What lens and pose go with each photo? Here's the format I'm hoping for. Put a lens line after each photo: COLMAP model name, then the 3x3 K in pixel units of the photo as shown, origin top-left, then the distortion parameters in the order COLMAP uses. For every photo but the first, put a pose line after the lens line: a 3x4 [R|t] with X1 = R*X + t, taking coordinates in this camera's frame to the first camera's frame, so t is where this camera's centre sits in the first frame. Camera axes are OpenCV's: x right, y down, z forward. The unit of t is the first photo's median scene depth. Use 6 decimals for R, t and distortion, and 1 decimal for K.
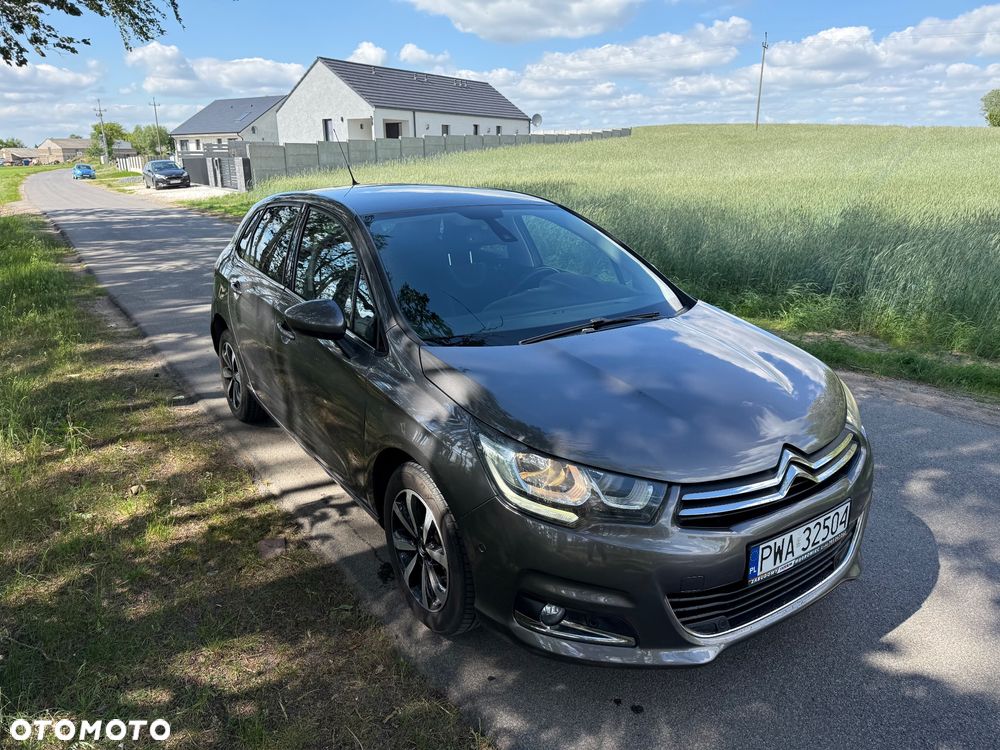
lens RADIAL K [[717.3, 0, 497.9], [0, 717.3, 379.8], [0, 0, 1]] dist [0.024885, -0.021266]
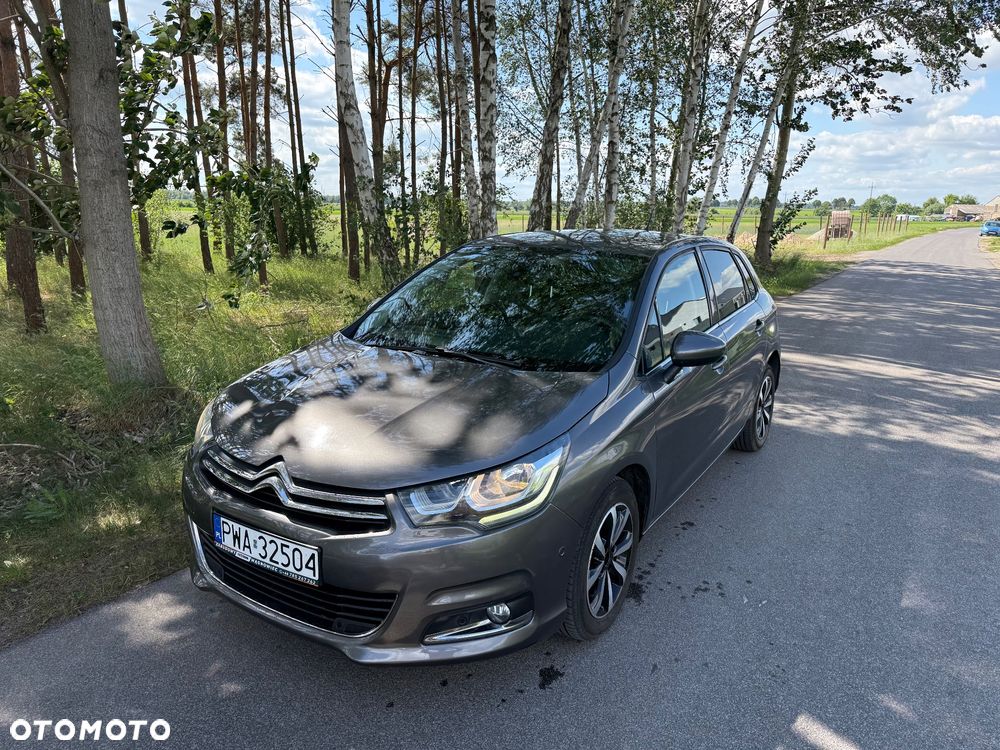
lens RADIAL K [[717.3, 0, 497.9], [0, 717.3, 379.8], [0, 0, 1]] dist [0.024885, -0.021266]
pose [[0.400531, 0.235492, -0.885504, 0.090473], [-0.299724, 0.946916, 0.116253, -0.014723], [0.865876, 0.218844, 0.449852, 0.048792]]
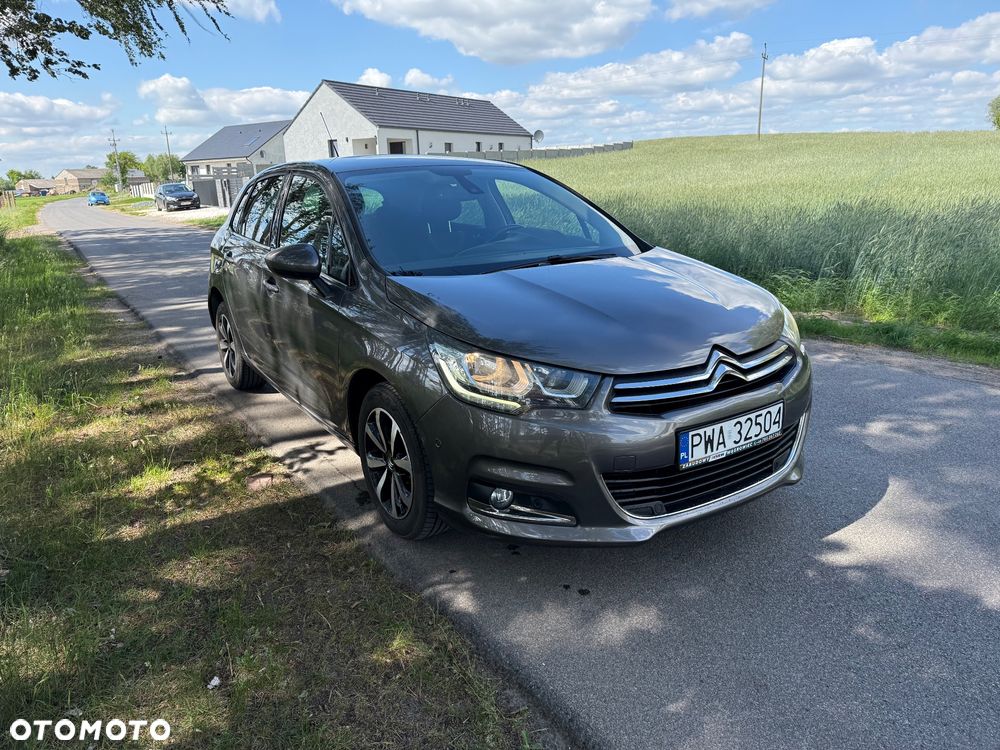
lens RADIAL K [[714.5, 0, 489.4], [0, 714.5, 379.6], [0, 0, 1]] dist [0.039956, -0.037341]
pose [[0.999469, -0.020007, -0.025717, 0.005346], [0.019318, 0.999455, -0.026765, 0.010318], [0.026239, 0.026254, 0.999311, -0.005674]]
